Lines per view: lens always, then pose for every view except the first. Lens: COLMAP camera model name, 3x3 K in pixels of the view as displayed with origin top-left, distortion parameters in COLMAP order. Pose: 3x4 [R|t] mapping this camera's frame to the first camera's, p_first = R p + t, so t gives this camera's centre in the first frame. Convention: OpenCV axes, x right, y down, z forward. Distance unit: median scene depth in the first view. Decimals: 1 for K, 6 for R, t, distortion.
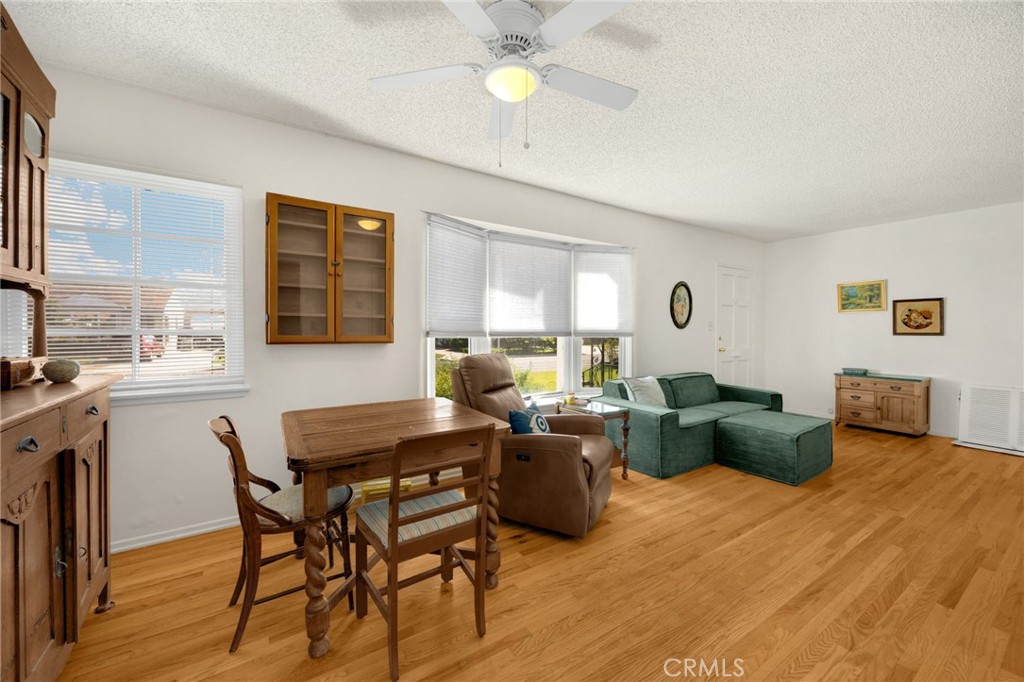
lens RADIAL K [[398.0, 0, 516.2], [0, 398.0, 332.0], [0, 0, 1]] dist [-0.001969, 0.001151]
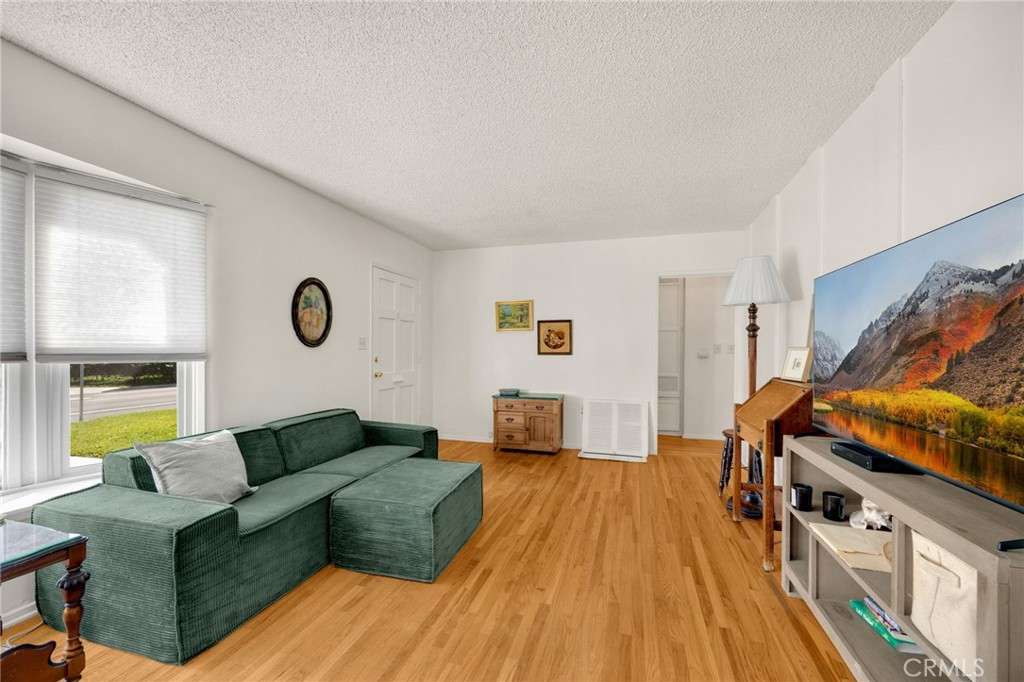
lens RADIAL K [[398.0, 0, 512.8], [0, 398.0, 353.7], [0, 0, 1]] dist [-0.001969, 0.001151]
pose [[0.766877, -0.004749, 0.641776, 0.310351], [0.002718, 0.999988, 0.004152, 0.000888], [-0.641788, -0.001440, 0.766881, 0.329434]]
